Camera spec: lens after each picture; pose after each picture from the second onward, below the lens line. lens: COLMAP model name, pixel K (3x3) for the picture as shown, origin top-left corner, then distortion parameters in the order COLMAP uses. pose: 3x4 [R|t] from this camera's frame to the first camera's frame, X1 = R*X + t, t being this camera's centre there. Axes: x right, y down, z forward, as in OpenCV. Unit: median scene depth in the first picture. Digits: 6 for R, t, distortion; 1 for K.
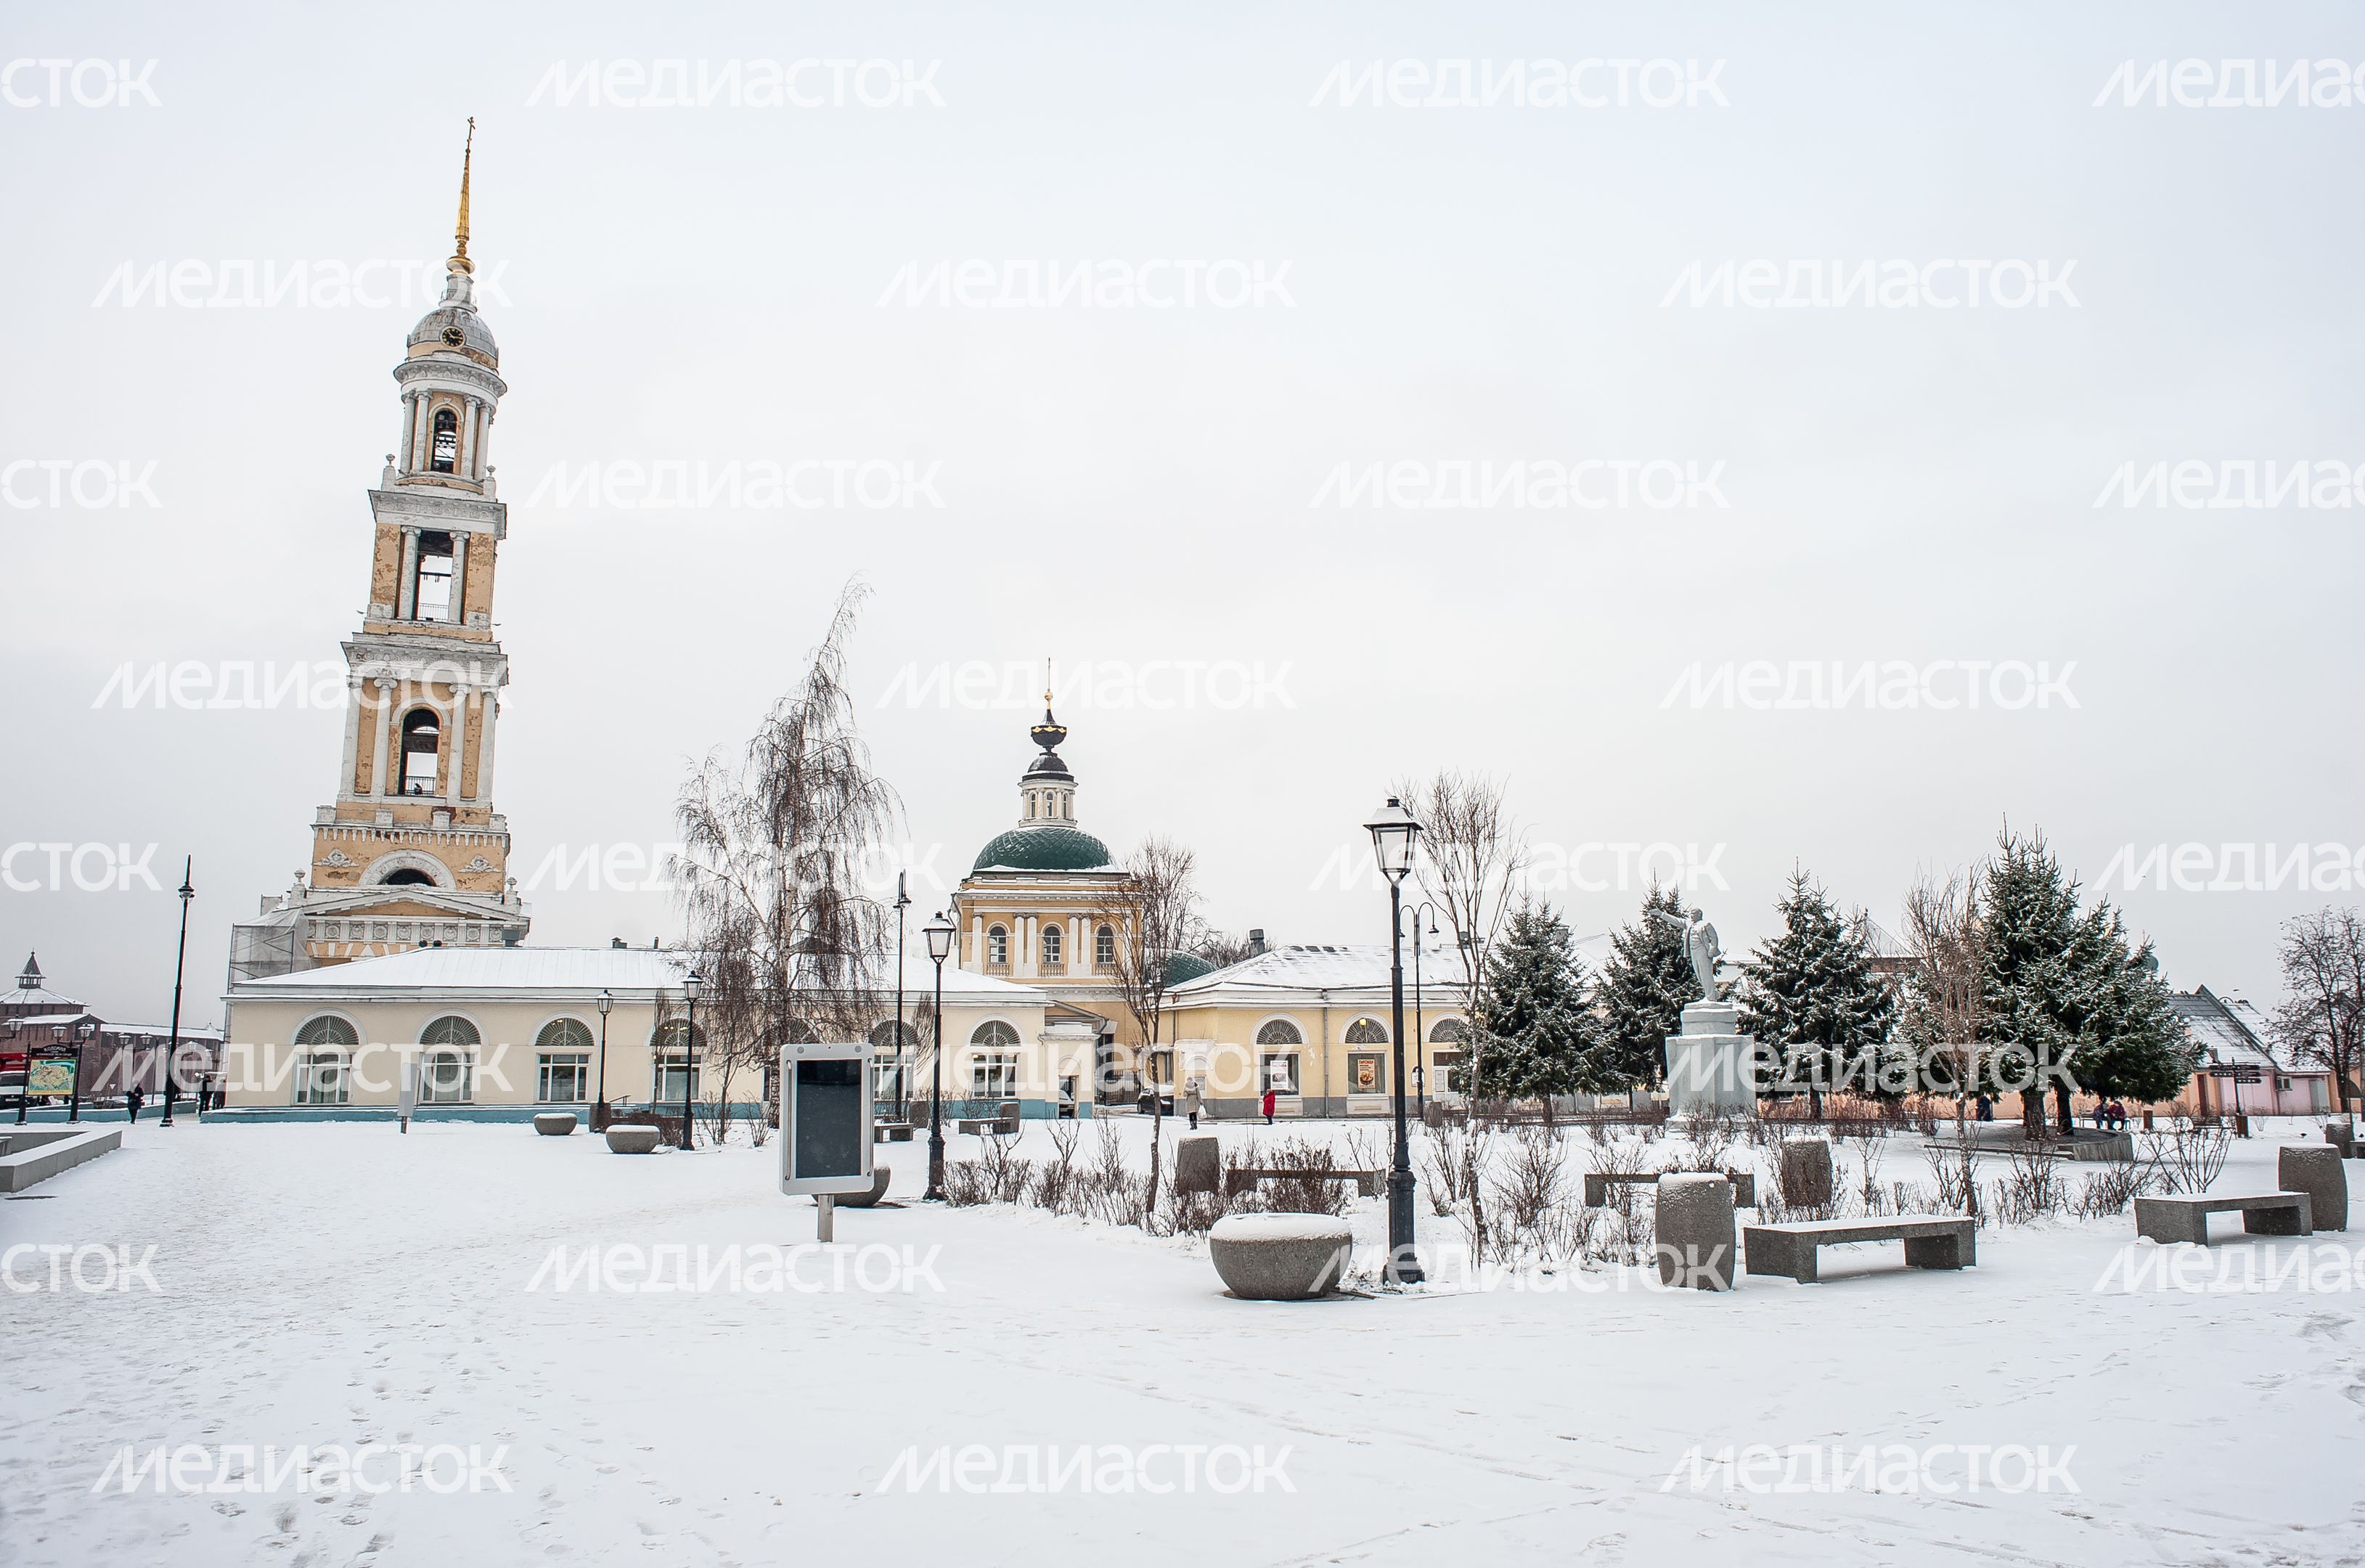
lens RADIAL K [[1555.4, 0, 1193.9], [0, 1555.4, 828.2], [0, 0, 1]] dist [-0.088322, 0.069403]
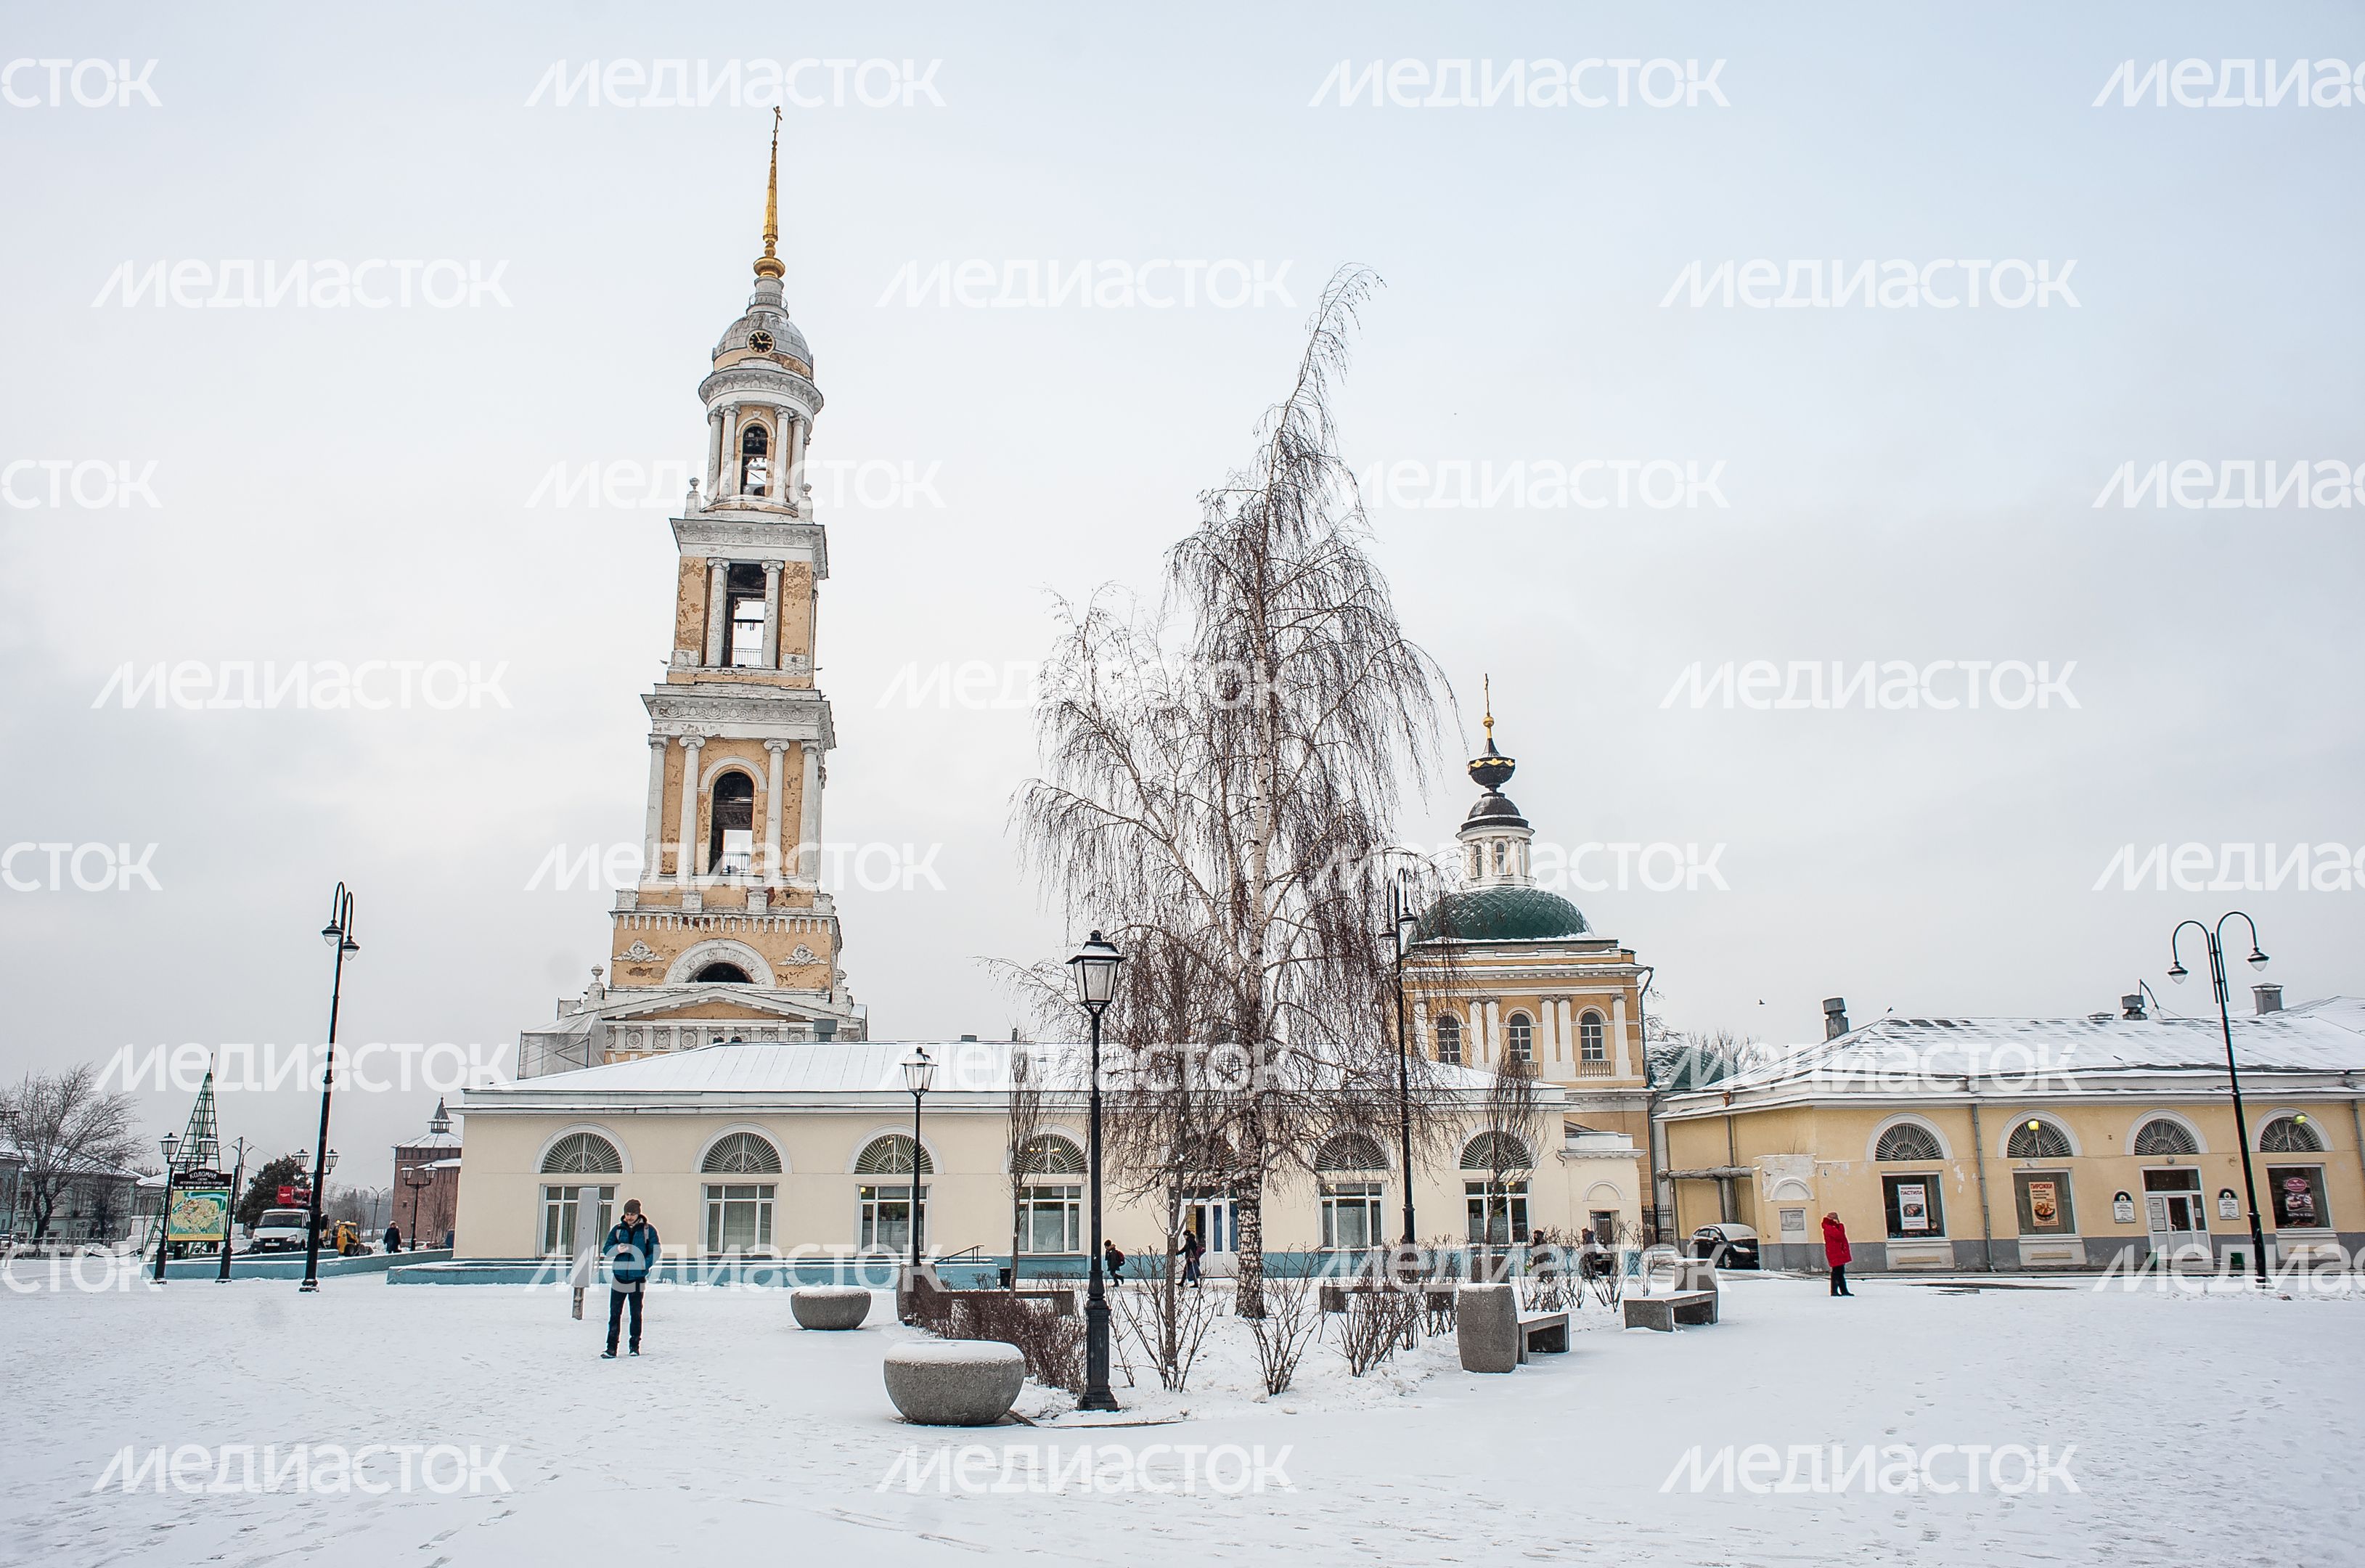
lens RADIAL K [[1582.3, 0, 1151.4], [0, 1582.3, 865.6], [0, 0, 1]] dist [-0.094442, 0.075346]
pose [[0.968219, -0.054229, -0.244153, -0.082216], [0.039034, 0.997012, -0.066652, 0.039697], [0.247038, 0.055003, 0.967443, 0.238019]]
